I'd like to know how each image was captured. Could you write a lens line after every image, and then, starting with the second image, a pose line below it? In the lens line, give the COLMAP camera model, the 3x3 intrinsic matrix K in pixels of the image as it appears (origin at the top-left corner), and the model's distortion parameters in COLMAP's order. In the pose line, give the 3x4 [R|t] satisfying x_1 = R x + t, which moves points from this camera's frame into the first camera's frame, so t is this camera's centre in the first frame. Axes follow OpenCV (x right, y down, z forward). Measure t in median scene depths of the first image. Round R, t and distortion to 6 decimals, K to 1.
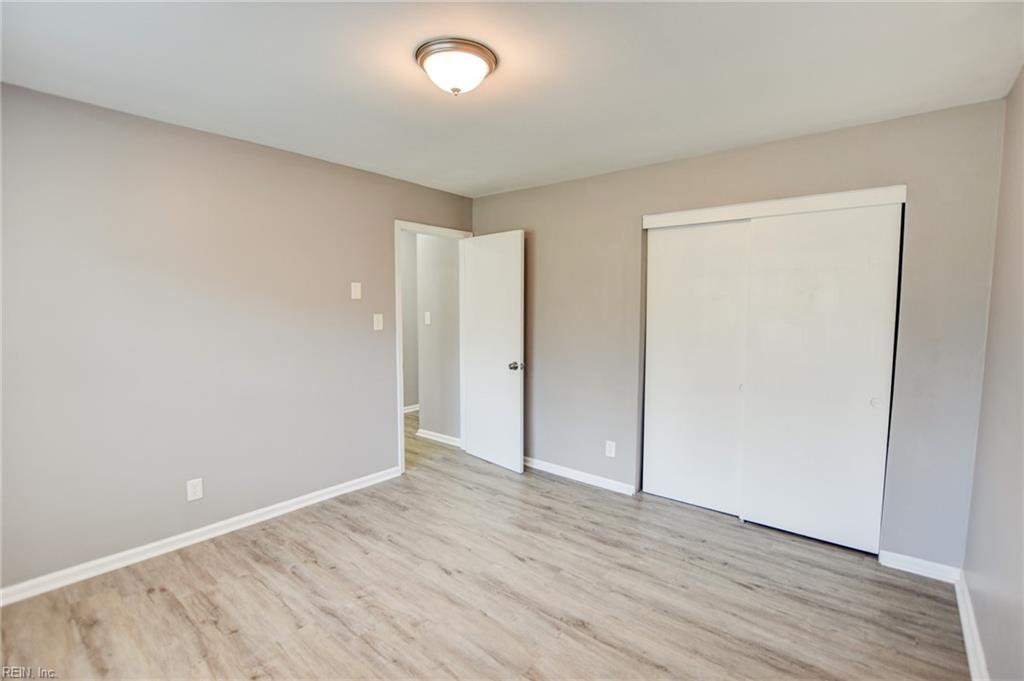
lens RADIAL K [[470.4, 0, 512.0], [0, 470.4, 340.5], [0, 0, 1]] dist [-0.030934, 0.004927]
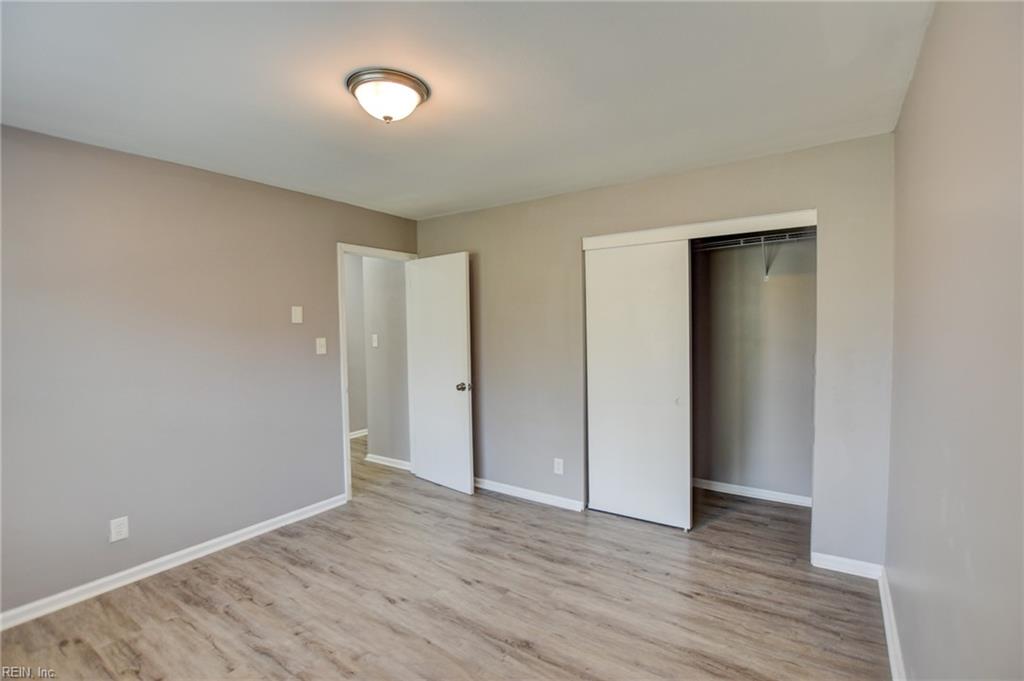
lens RADIAL K [[470.4, 0, 512.0], [0, 470.4, 340.5], [0, 0, 1]] dist [-0.030934, 0.004927]
pose [[0.995585, -0.021482, 0.091371, 0.035460], [0.025168, 0.998907, -0.039378, -0.003371], [-0.090425, 0.041503, 0.995038, -0.014069]]
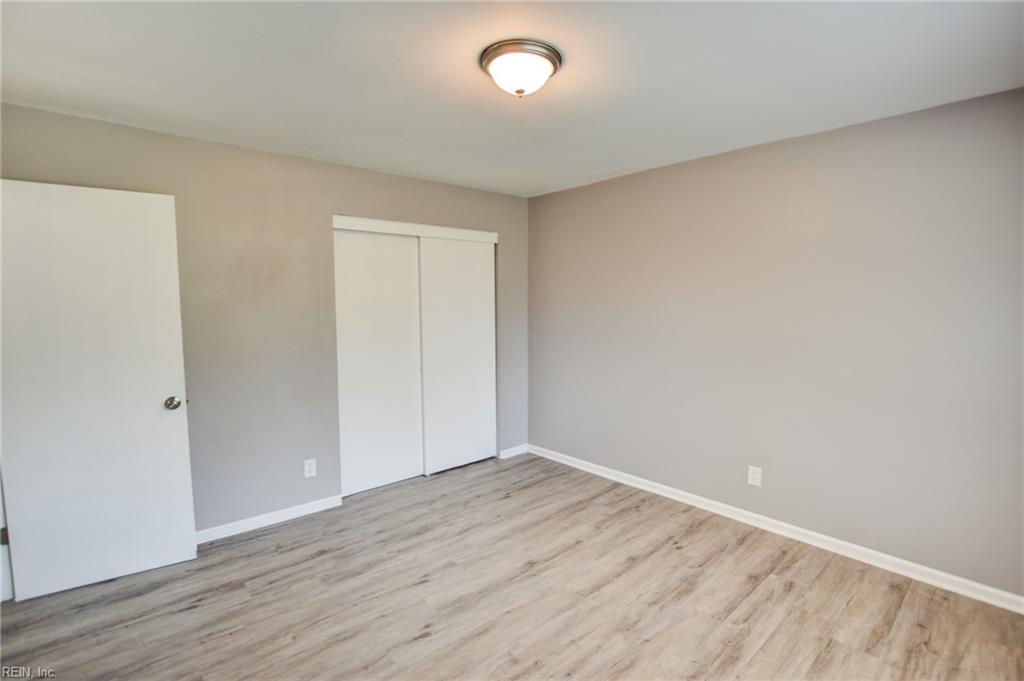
lens RADIAL K [[470.4, 0, 512.0], [0, 470.4, 340.5], [0, 0, 1]] dist [-0.030934, 0.004927]
pose [[0.158145, -0.083772, 0.983856, -0.873318], [0.084641, 0.993877, 0.071020, -0.062115], [-0.983781, 0.072043, 0.164268, 0.679563]]
